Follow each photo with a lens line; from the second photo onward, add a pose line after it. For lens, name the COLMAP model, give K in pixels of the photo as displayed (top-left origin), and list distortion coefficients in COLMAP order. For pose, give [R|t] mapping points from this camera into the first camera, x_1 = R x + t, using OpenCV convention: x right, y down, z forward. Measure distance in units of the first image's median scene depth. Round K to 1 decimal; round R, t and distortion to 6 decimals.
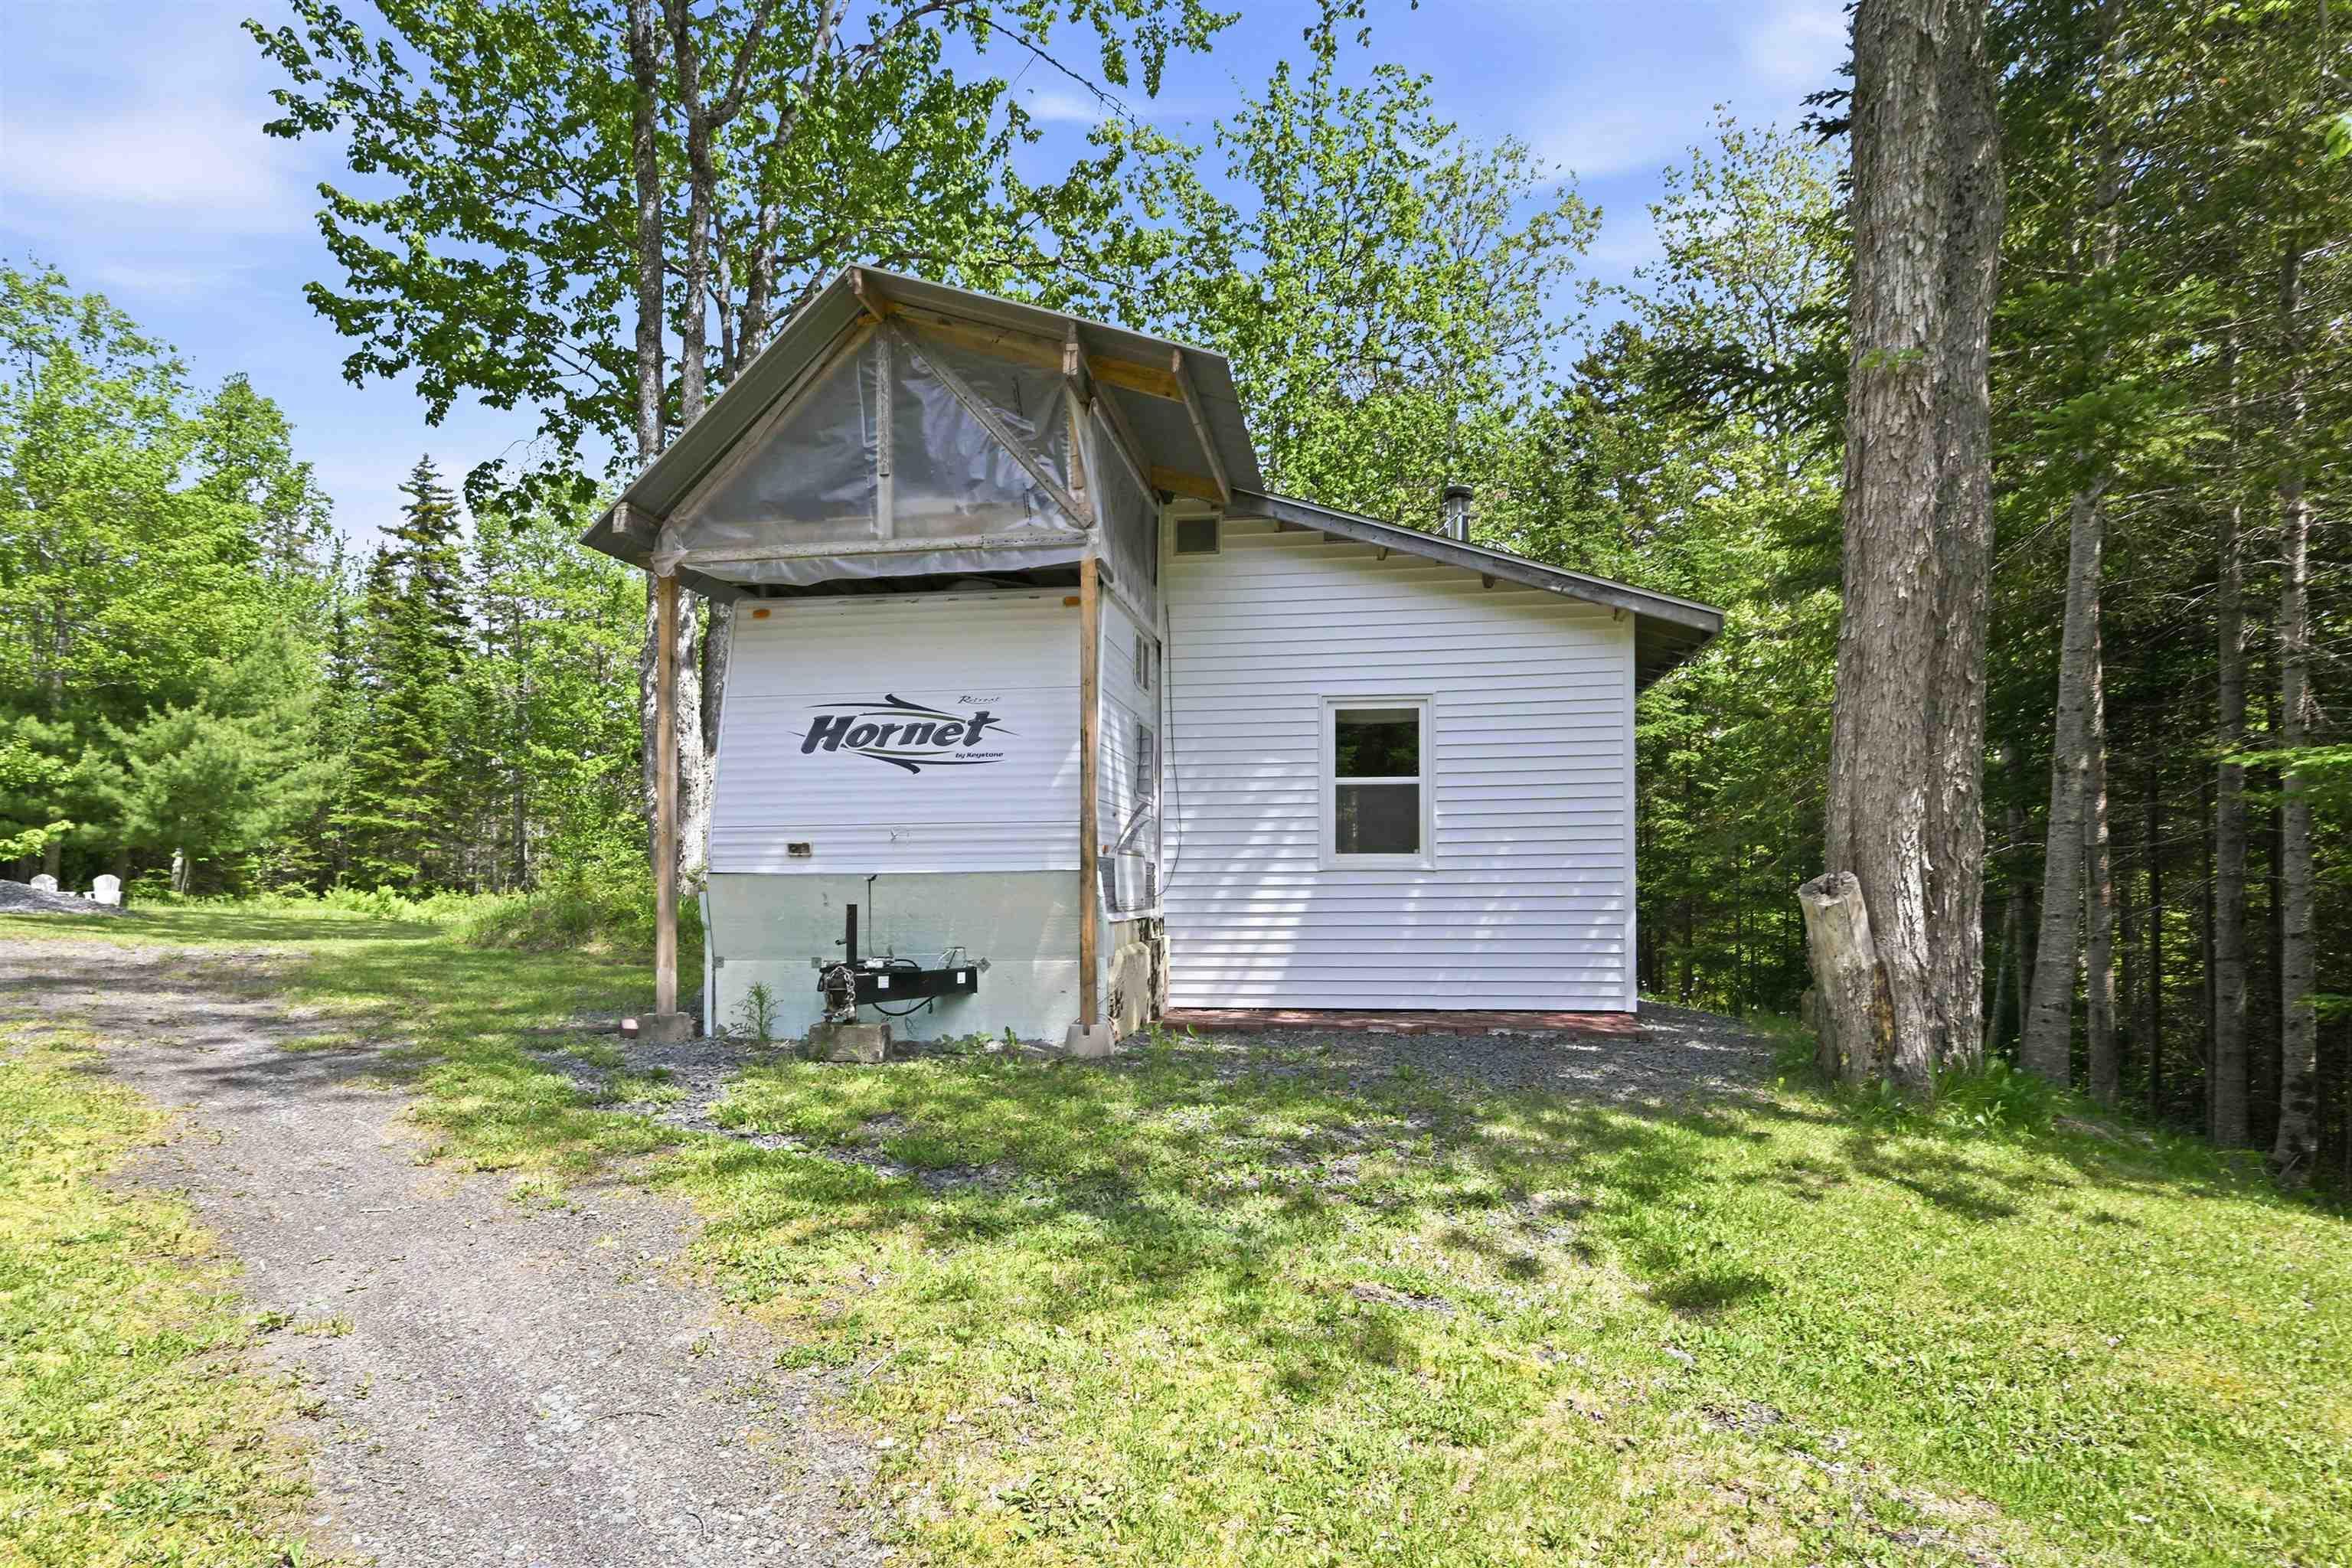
lens RADIAL K [[1347.3, 0, 1173.3], [0, 1347.3, 847.4], [0, 0, 1]] dist [0.070559, -0.031468]
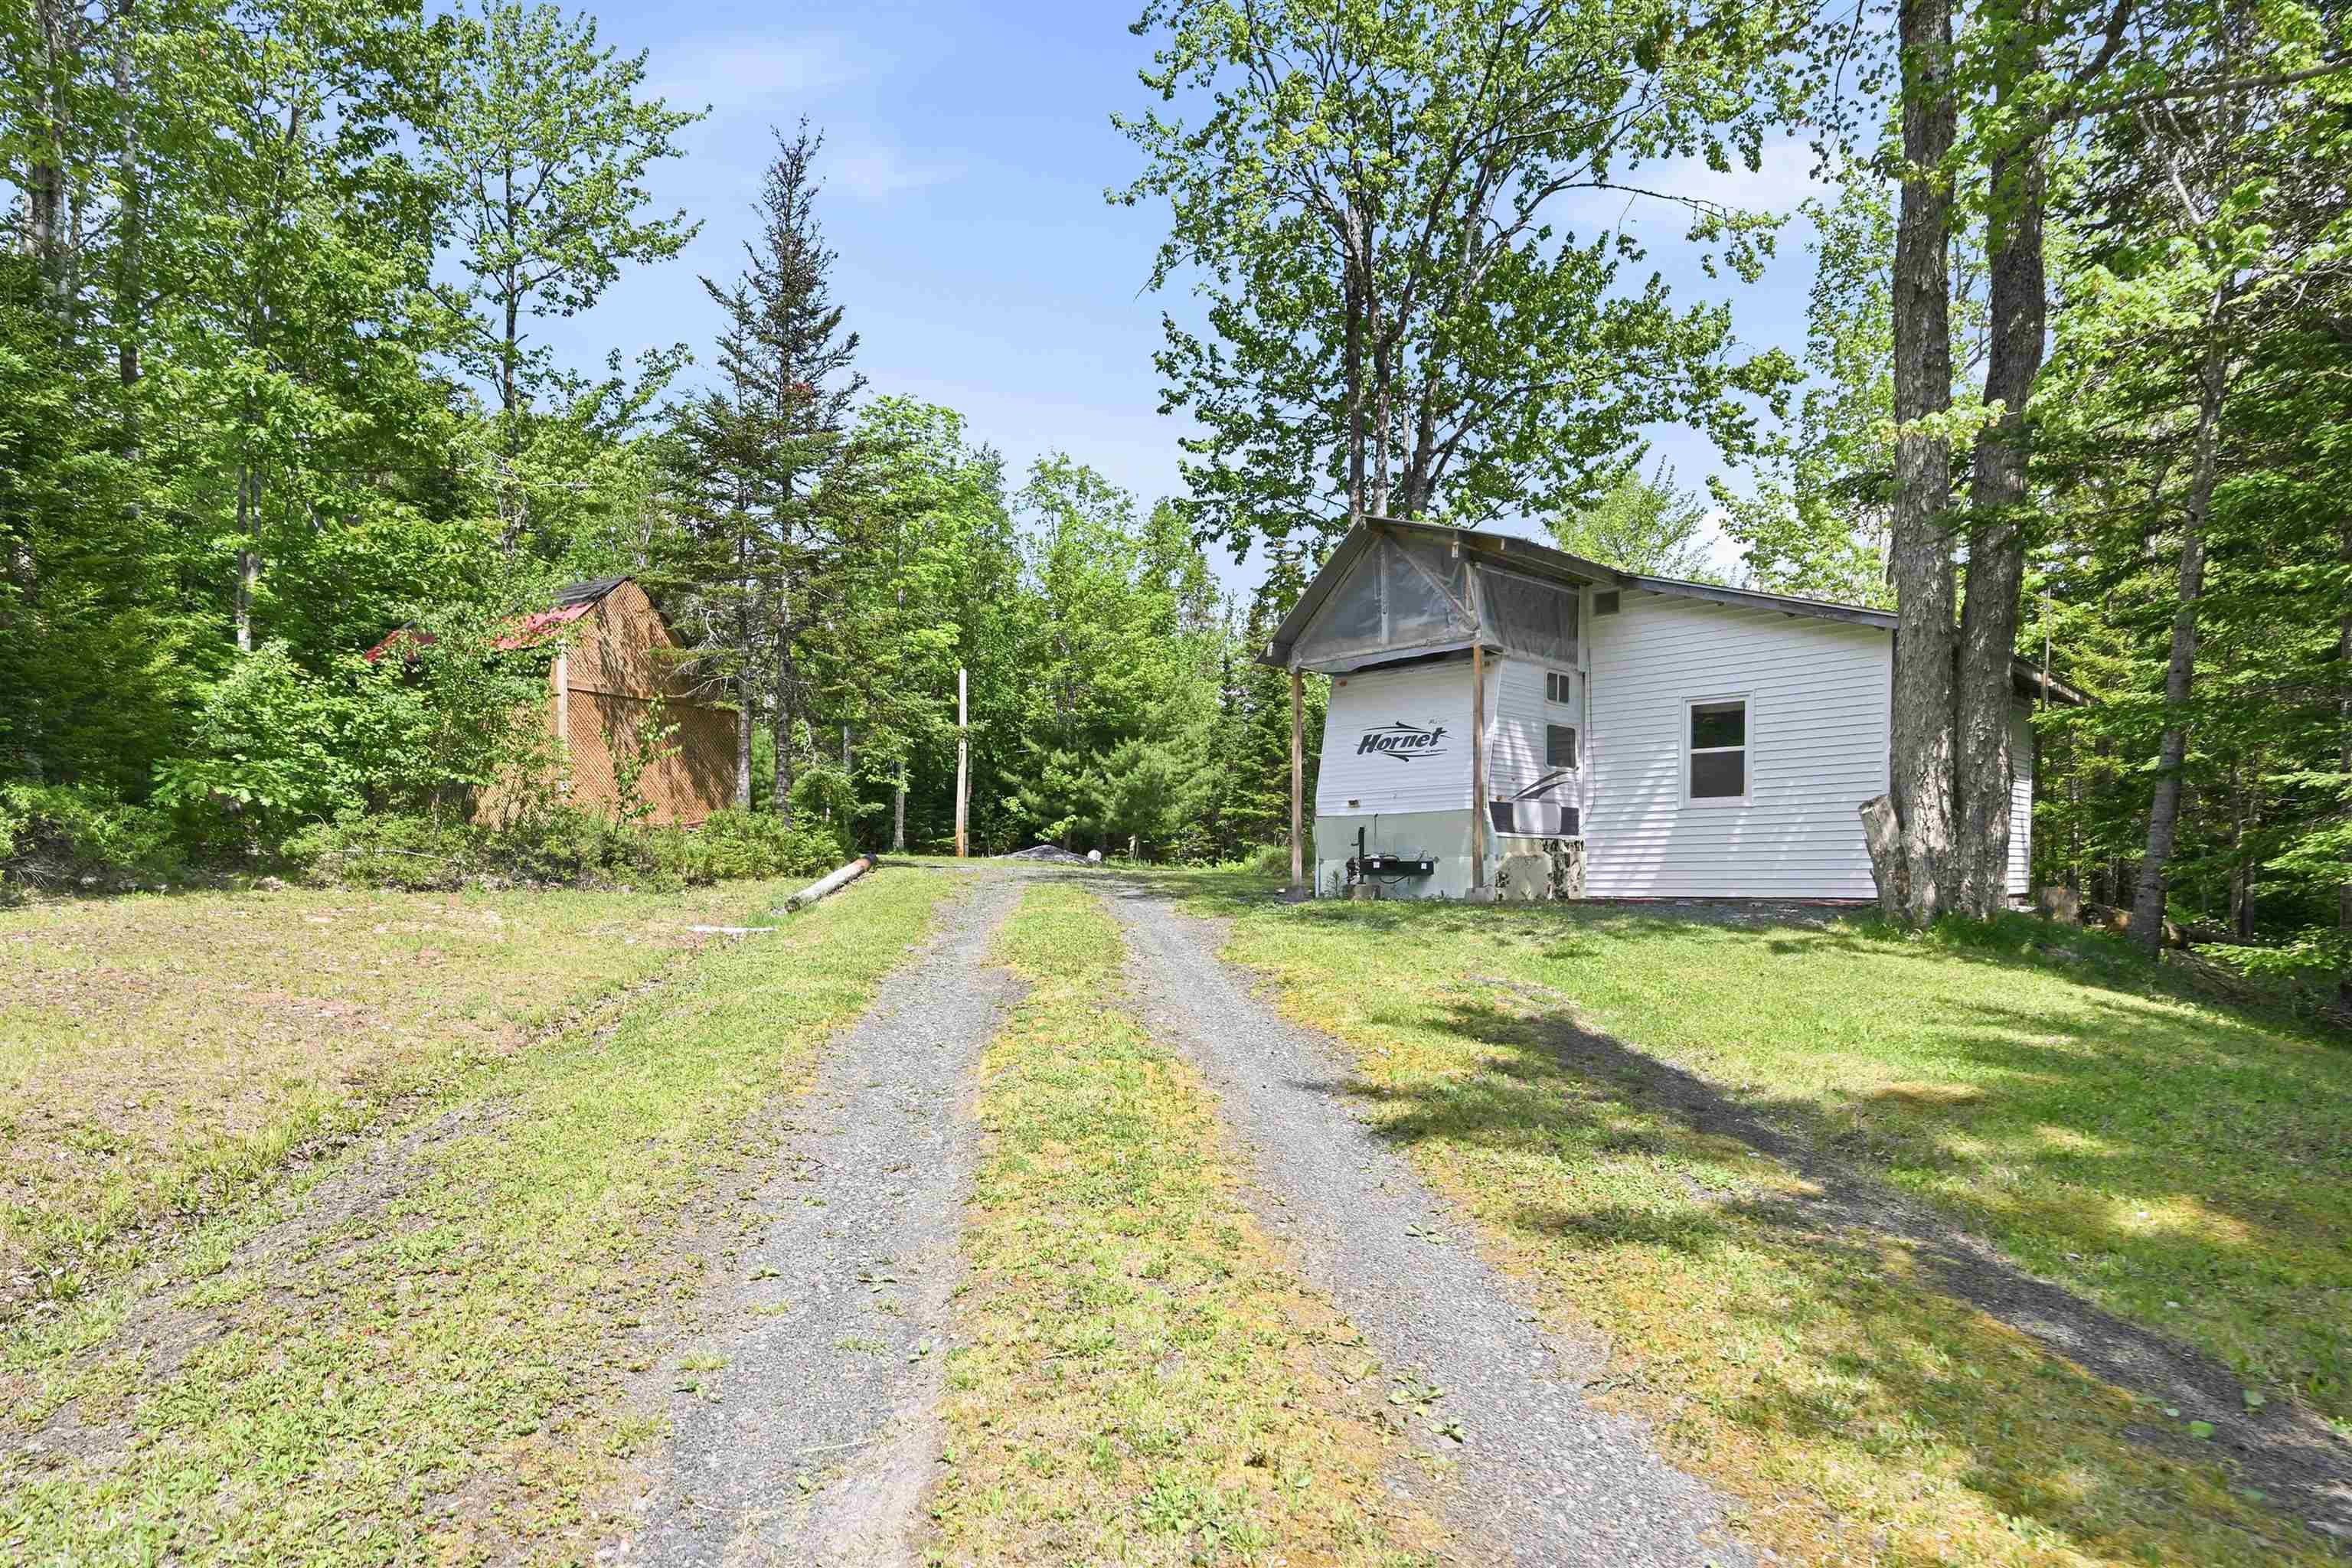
lens RADIAL K [[1347.3, 0, 1173.3], [0, 1347.3, 847.4], [0, 0, 1]] dist [0.070559, -0.031468]
pose [[0.824908, -0.015199, -0.565063, 0.318930], [0.021197, 0.999767, 0.004053, 0.026693], [0.564870, -0.015321, 0.825038, -0.399665]]
